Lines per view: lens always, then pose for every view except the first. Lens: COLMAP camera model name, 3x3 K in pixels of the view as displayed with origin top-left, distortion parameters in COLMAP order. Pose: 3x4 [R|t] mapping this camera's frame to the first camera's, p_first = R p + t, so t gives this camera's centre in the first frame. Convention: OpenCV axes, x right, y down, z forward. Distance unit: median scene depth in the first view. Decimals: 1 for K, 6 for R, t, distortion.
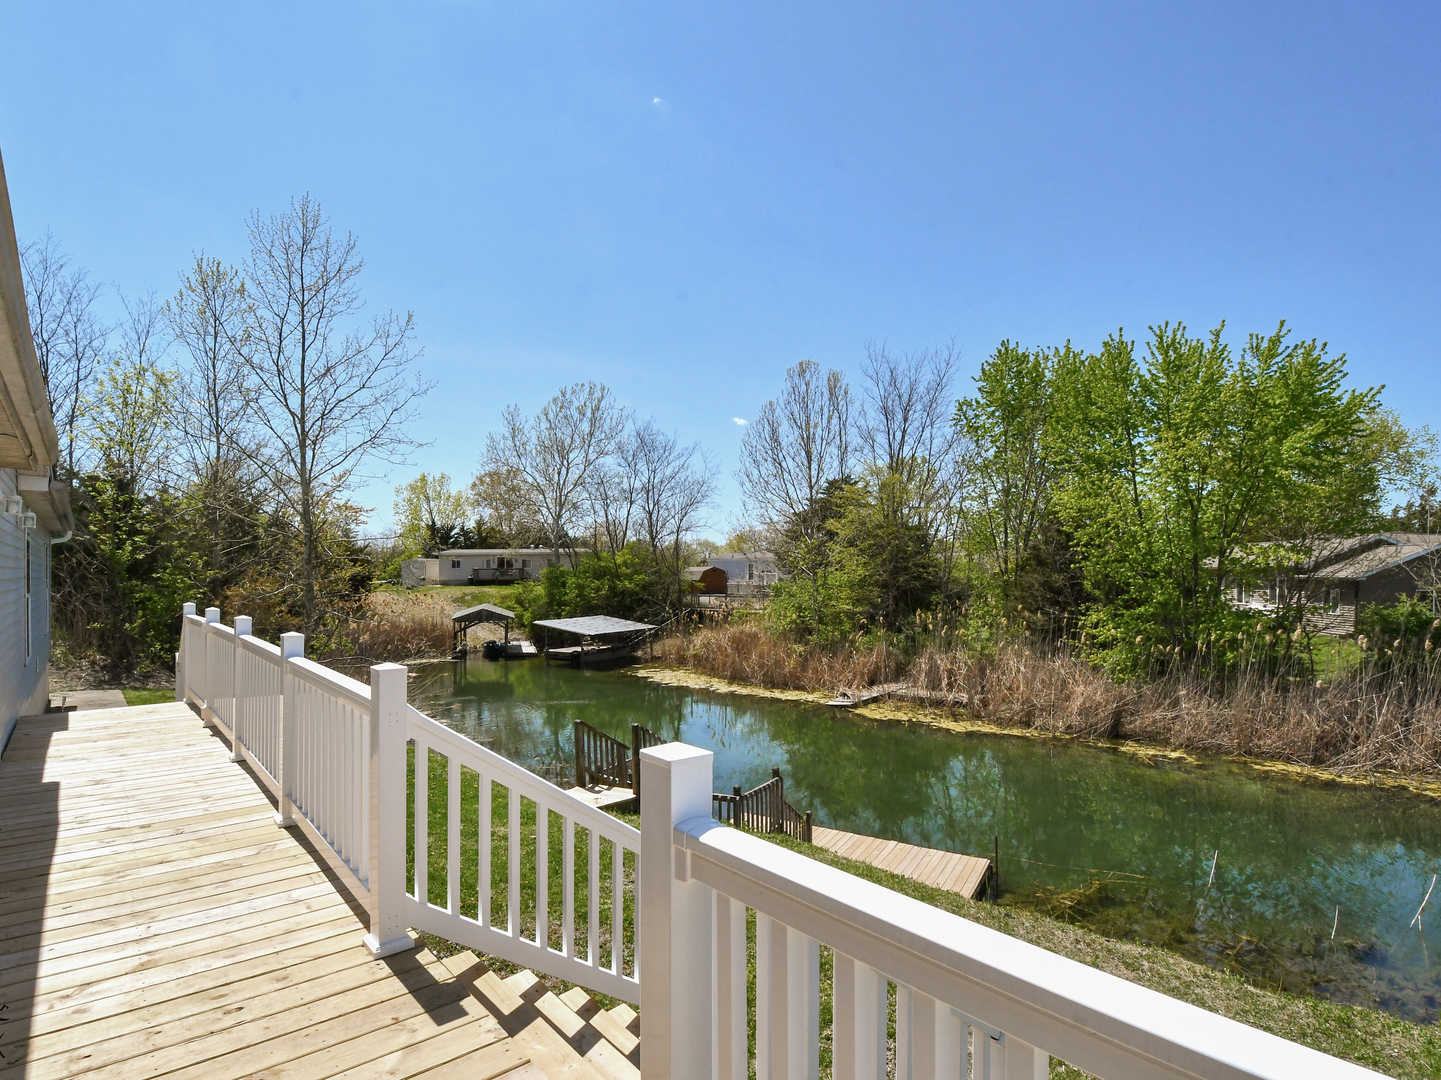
lens RADIAL K [[743.1, 0, 721.0], [0, 743.1, 567.4], [0, 0, 1]] dist [-0.000862, -0.000206]
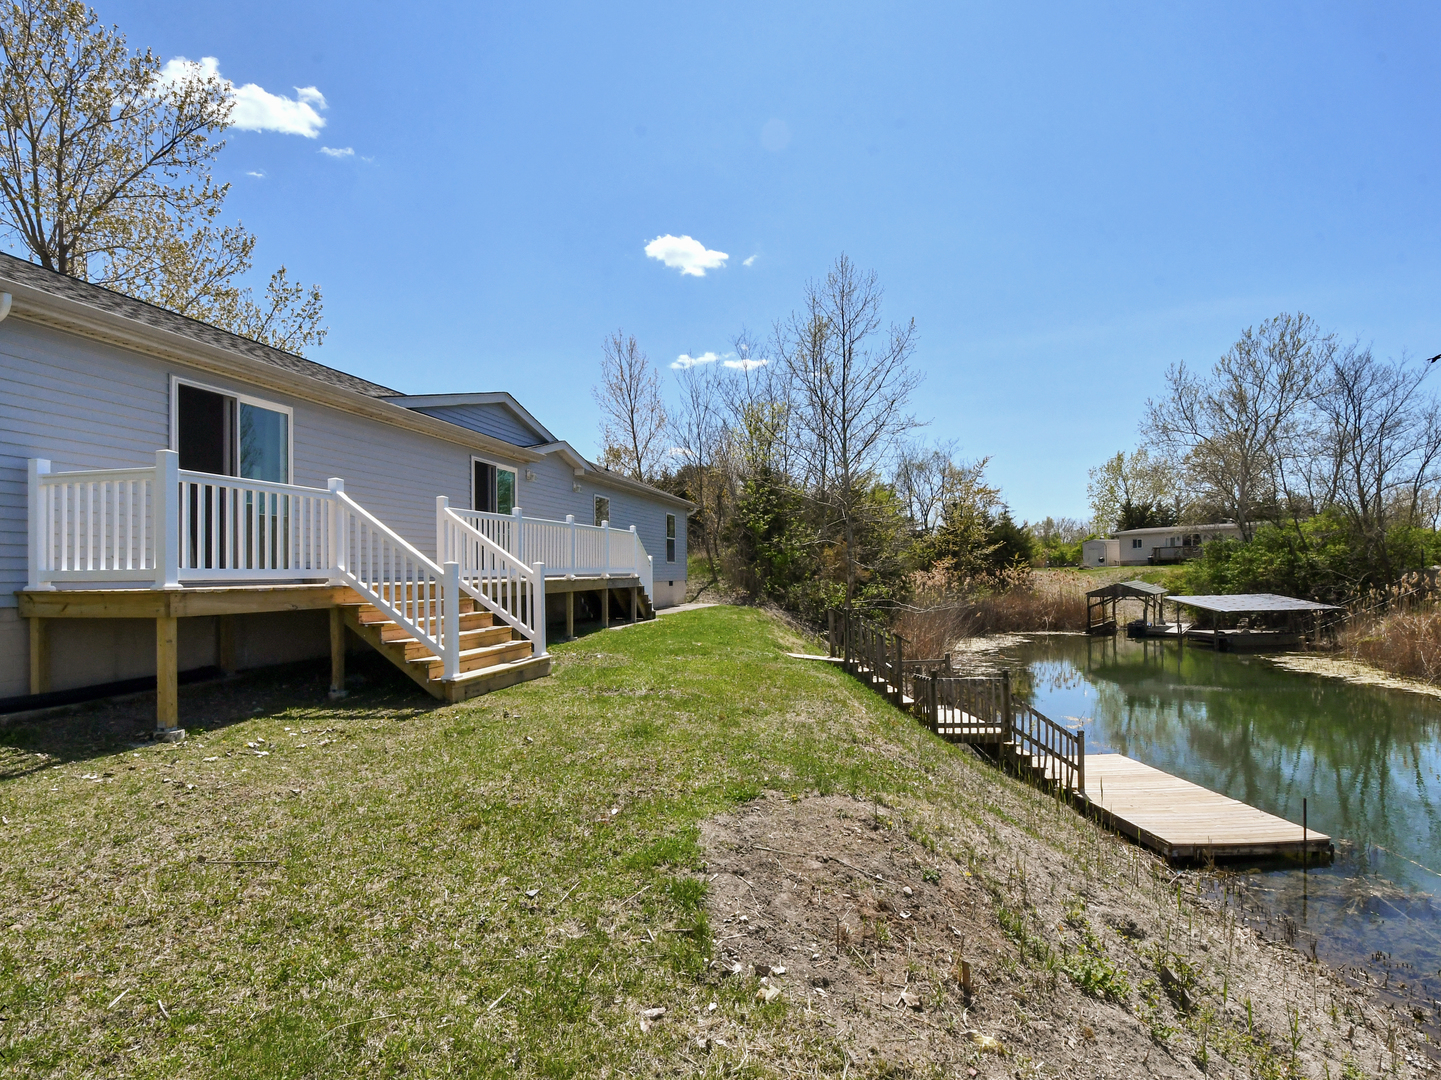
lens RADIAL K [[761.5, 0, 720.5], [0, 761.5, 540.0], [0, 0, 1]] dist [-0.001909, -0.001401]
pose [[0.608754, -0.034600, -0.792604, 0.119372], [0.015544, 0.999377, -0.031687, 0.019016], [0.793207, 0.006970, 0.608913, 0.001185]]
